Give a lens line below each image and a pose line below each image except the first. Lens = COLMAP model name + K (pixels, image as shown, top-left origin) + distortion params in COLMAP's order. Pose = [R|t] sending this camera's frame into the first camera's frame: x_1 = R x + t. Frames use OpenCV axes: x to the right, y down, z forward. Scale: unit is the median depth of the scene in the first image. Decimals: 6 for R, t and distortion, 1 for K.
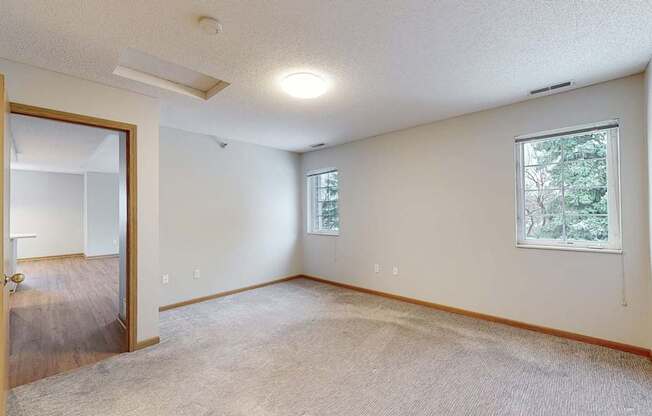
lens RADIAL K [[271.6, 0, 326.0], [0, 271.6, 208.0], [0, 0, 1]] dist [0.000768, 0.000207]
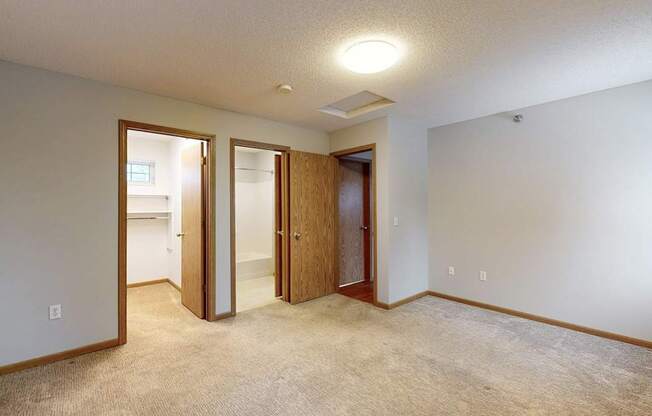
lens RADIAL K [[271.6, 0, 326.0], [0, 271.6, 208.0], [0, 0, 1]] dist [0.000768, 0.000207]
pose [[-0.083450, -0.003111, -0.996507, 0.642440], [0.012429, 0.999914, -0.004162, 0.023303], [0.996434, -0.012733, -0.083404, 0.790727]]
